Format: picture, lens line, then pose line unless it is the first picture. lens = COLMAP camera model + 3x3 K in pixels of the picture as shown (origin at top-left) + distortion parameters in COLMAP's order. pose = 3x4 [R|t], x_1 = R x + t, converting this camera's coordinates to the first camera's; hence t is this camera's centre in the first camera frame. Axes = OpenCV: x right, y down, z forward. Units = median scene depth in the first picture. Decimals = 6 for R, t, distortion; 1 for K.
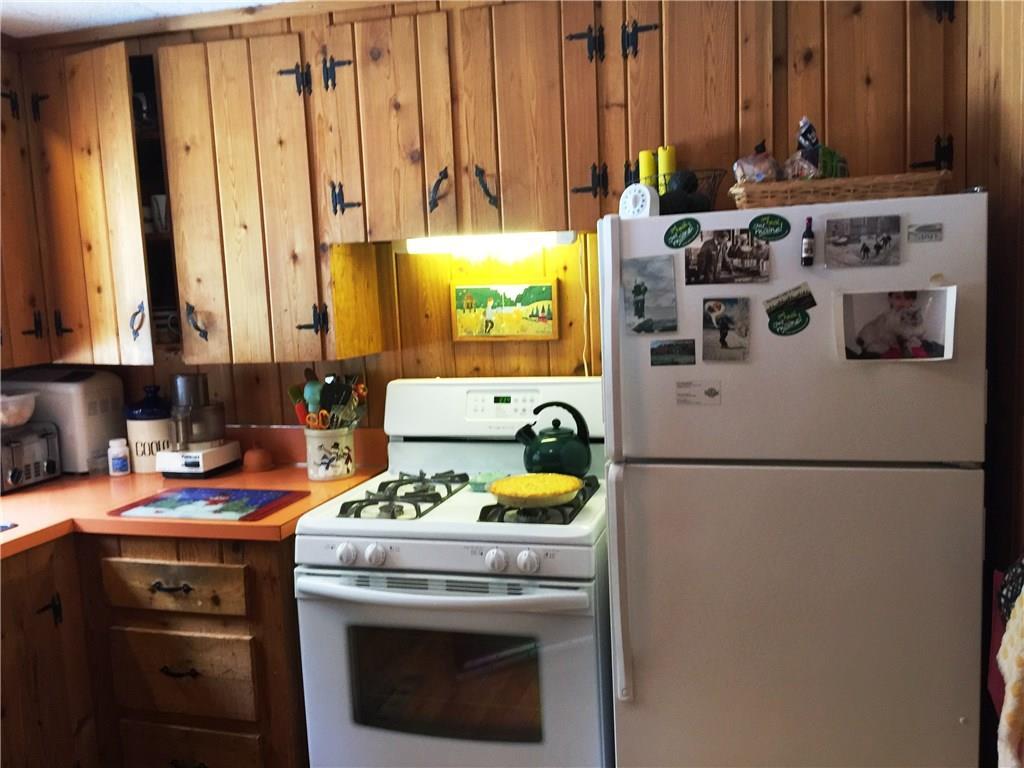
lens RADIAL K [[858.3, 0, 512.0], [0, 858.3, 384.0], [0, 0, 1]] dist [0.085130, -0.147561]
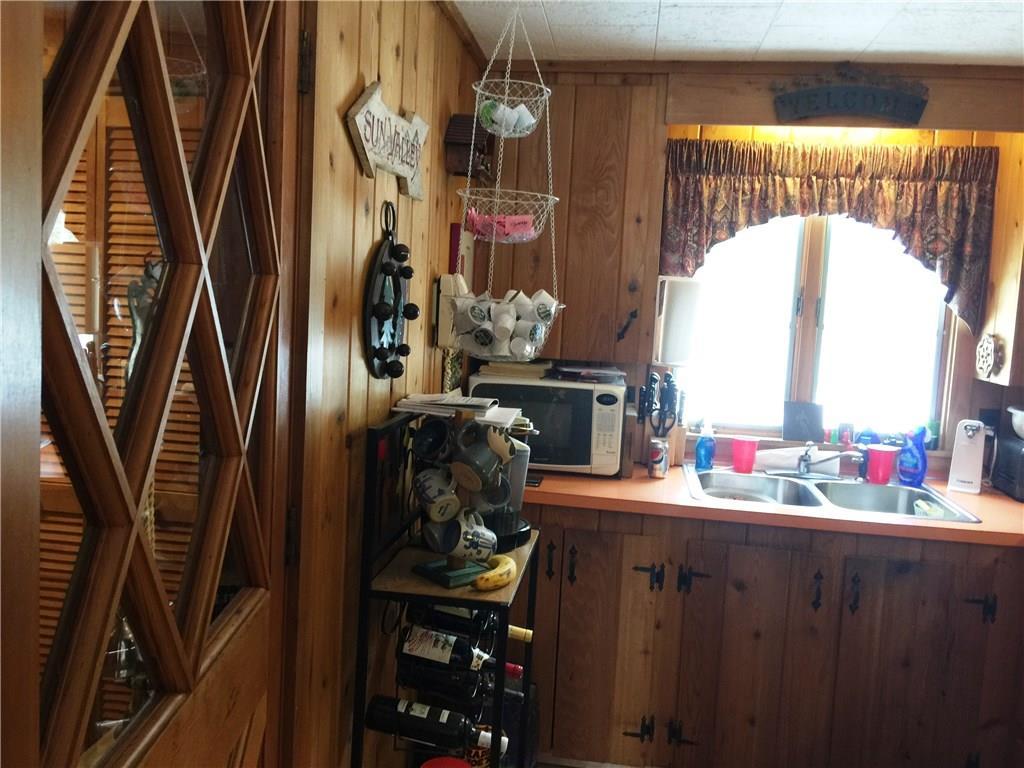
lens RADIAL K [[858.3, 0, 512.0], [0, 858.3, 384.0], [0, 0, 1]] dist [0.085130, -0.147561]
pose [[0.130172, 0.149000, -0.980232, 0.390807], [-0.171193, 0.977173, 0.125801, -0.045625], [0.976600, 0.151433, 0.152708, 0.193836]]
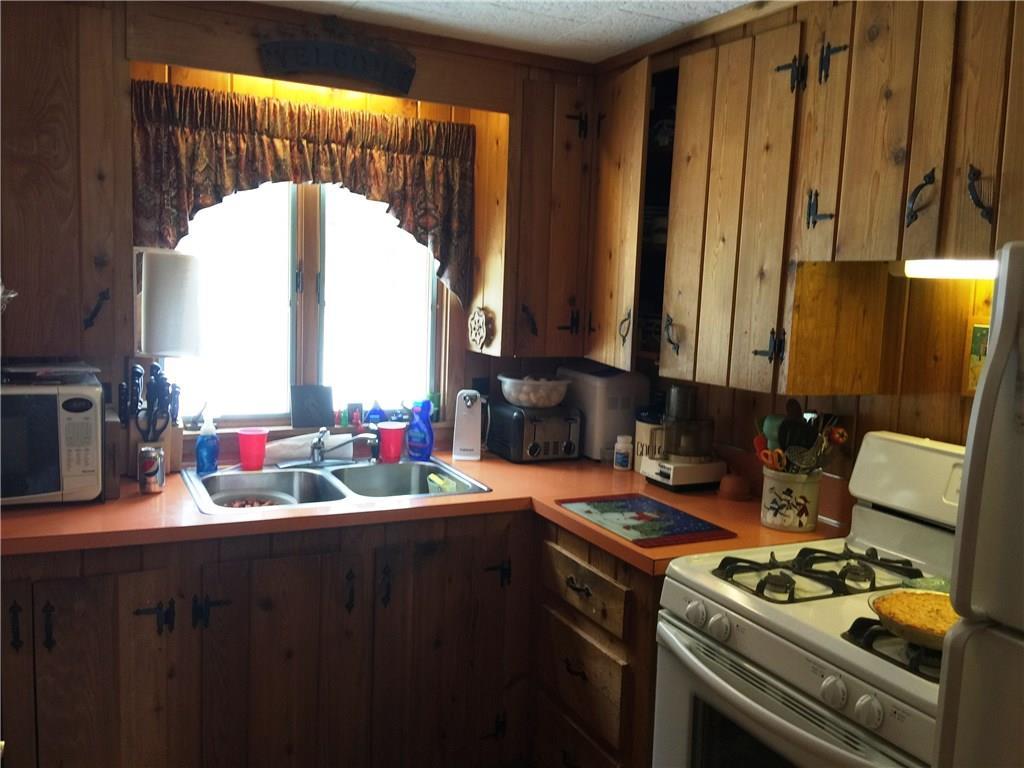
lens RADIAL K [[858.3, 0, 512.0], [0, 858.3, 384.0], [0, 0, 1]] dist [0.085130, -0.147561]
pose [[0.666821, 0.151410, -0.729675, 0.246299], [-0.153297, 0.986072, 0.064520, -0.053096], [0.729281, 0.068834, 0.680743, 0.207634]]
